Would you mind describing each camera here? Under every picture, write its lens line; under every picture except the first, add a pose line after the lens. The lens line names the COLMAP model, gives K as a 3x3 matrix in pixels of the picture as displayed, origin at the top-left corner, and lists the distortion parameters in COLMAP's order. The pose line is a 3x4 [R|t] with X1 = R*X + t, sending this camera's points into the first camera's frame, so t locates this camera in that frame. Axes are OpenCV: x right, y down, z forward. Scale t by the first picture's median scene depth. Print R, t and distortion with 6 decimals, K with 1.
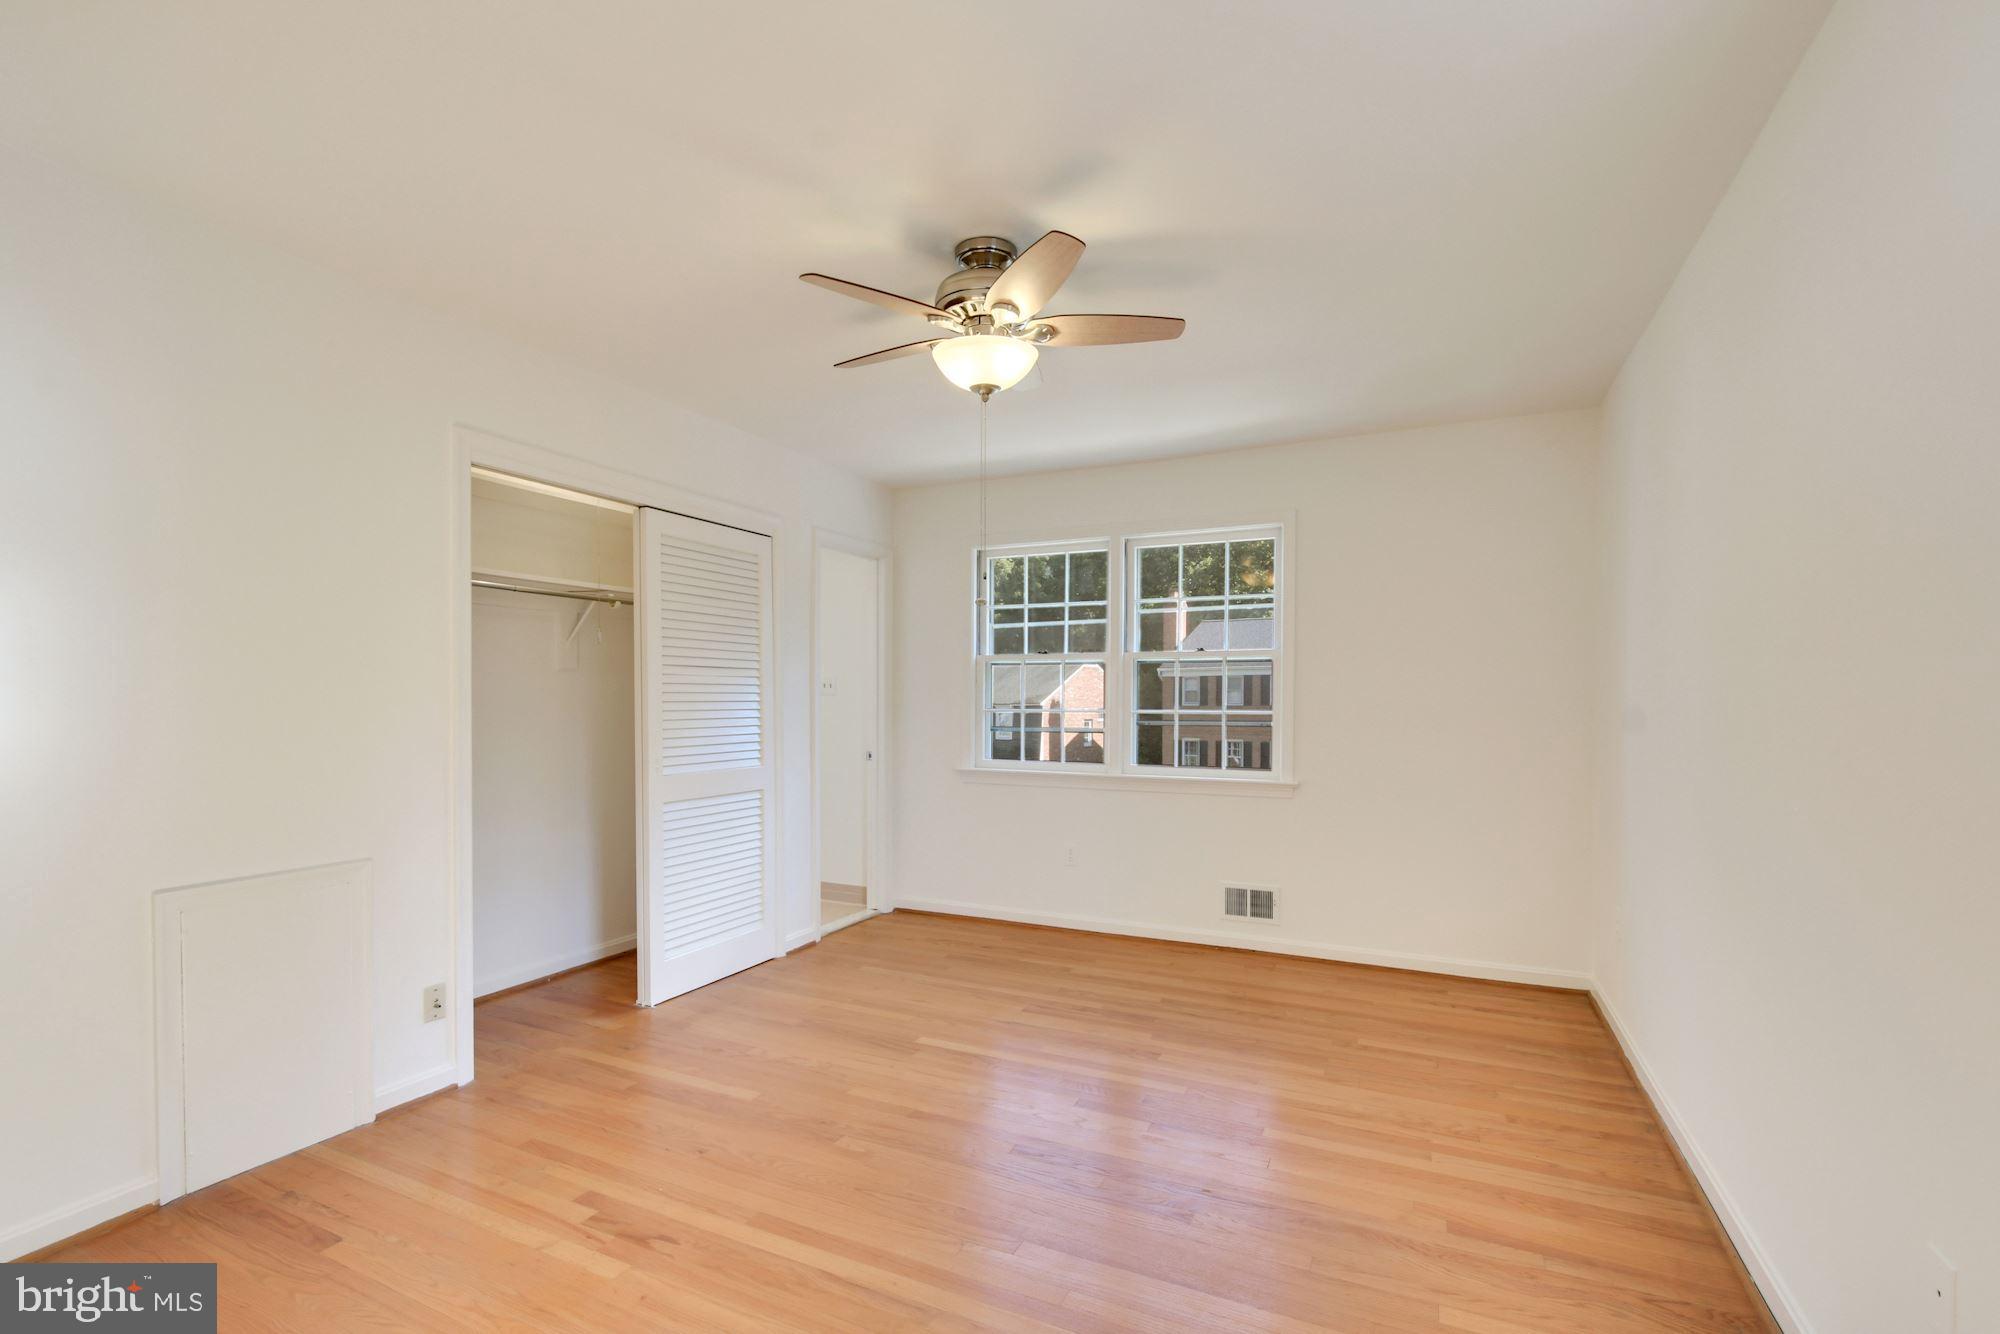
lens RADIAL K [[879.2, 0, 991.5], [0, 879.2, 677.3], [0, 0, 1]] dist [-0.008172, -0.000218]
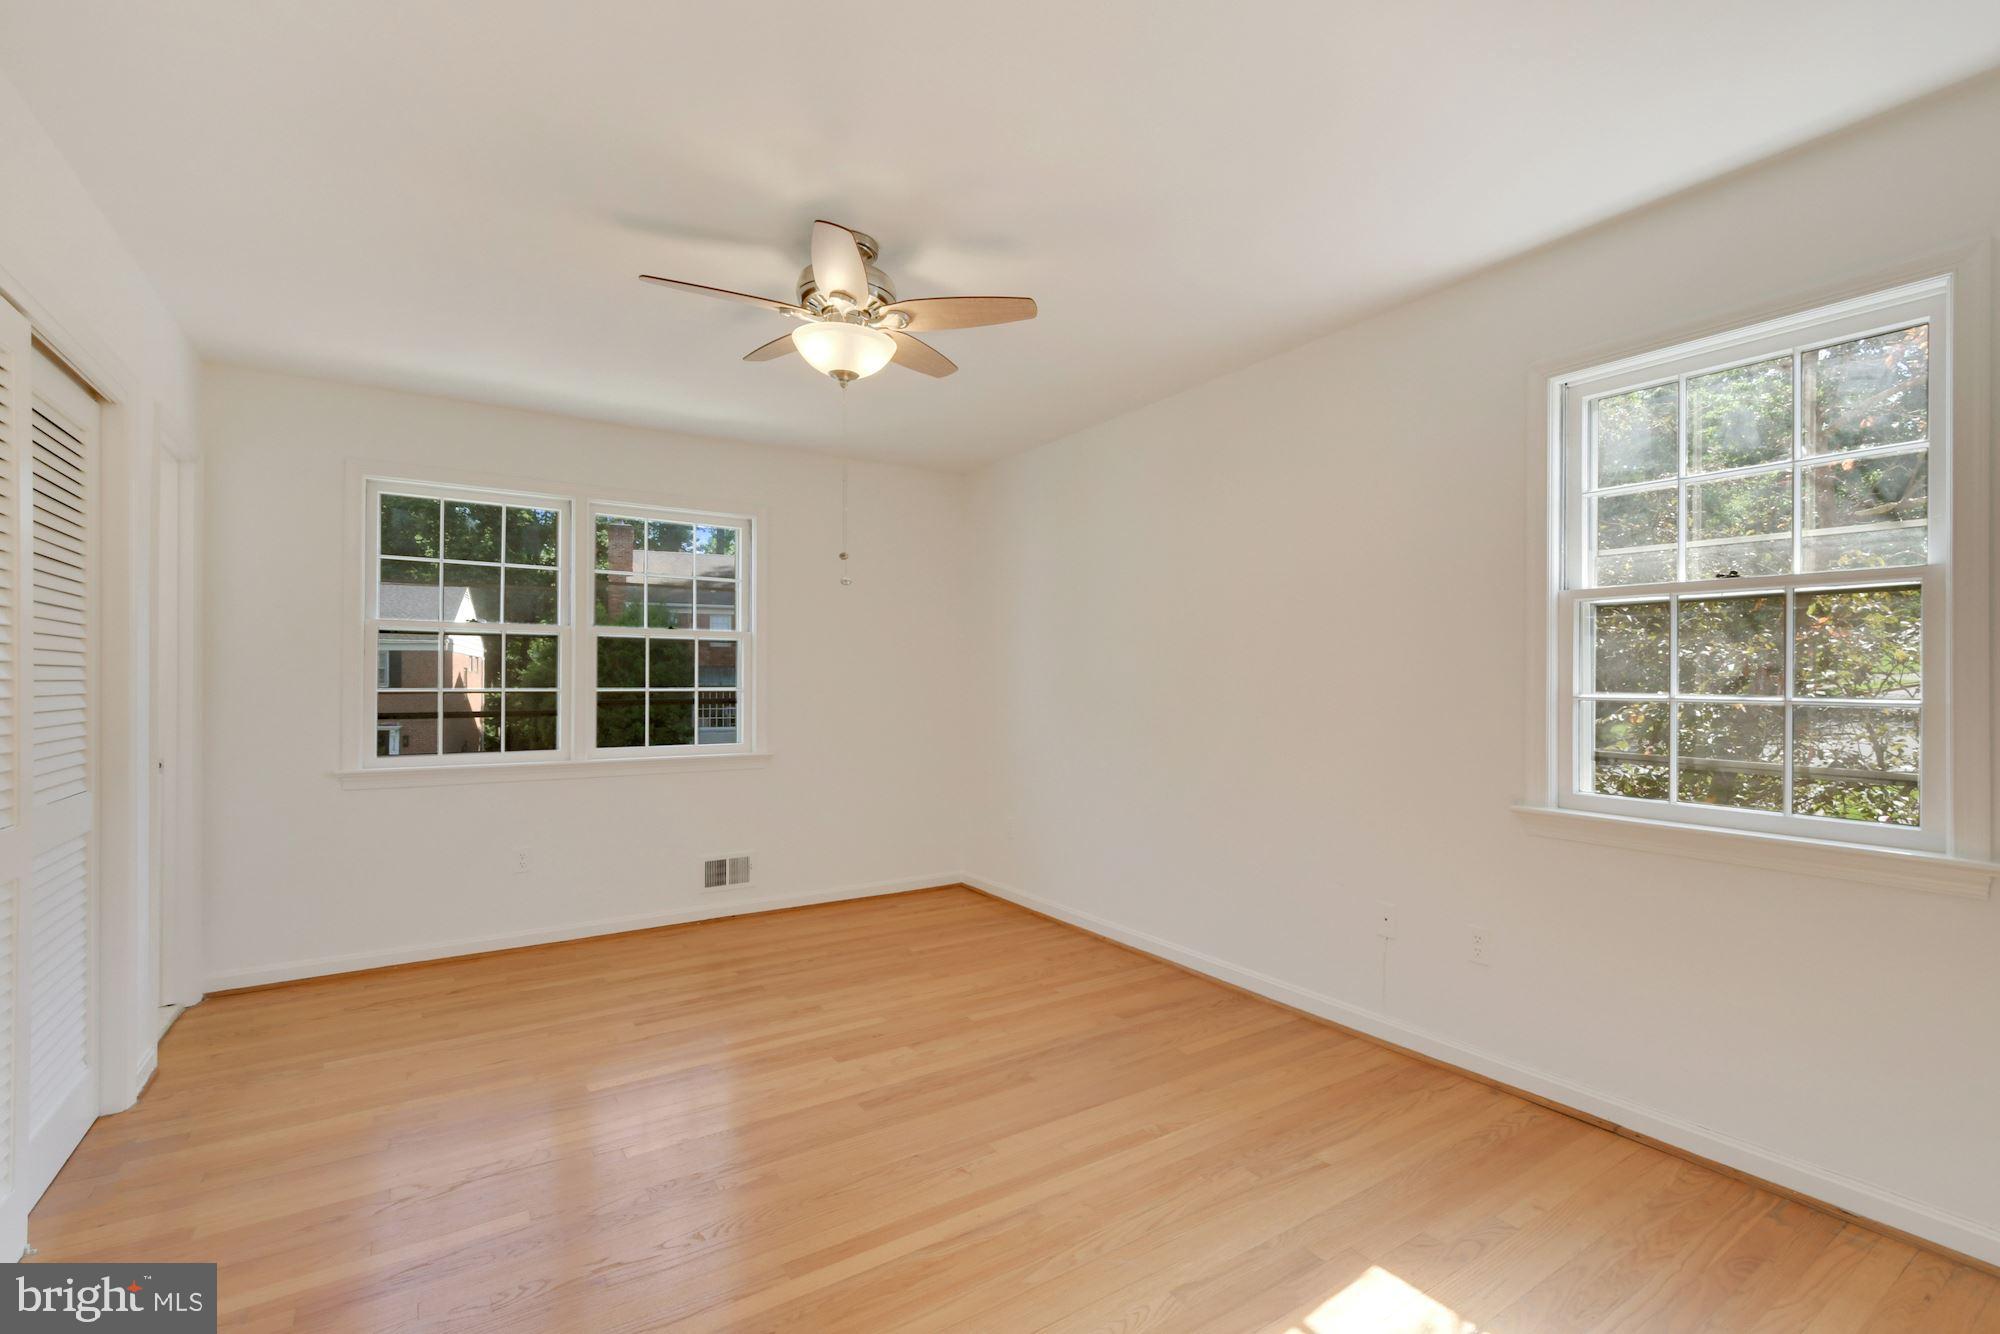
lens RADIAL K [[881.4, 0, 993.8], [0, 881.4, 646.1], [0, 0, 1]] dist [0.014364, -0.010433]
pose [[0.520416, 0.031091, 0.853347, -0.517582], [-0.020430, 0.999504, -0.023957, 0.006379], [-0.853669, -0.004966, 0.520793, 0.203875]]
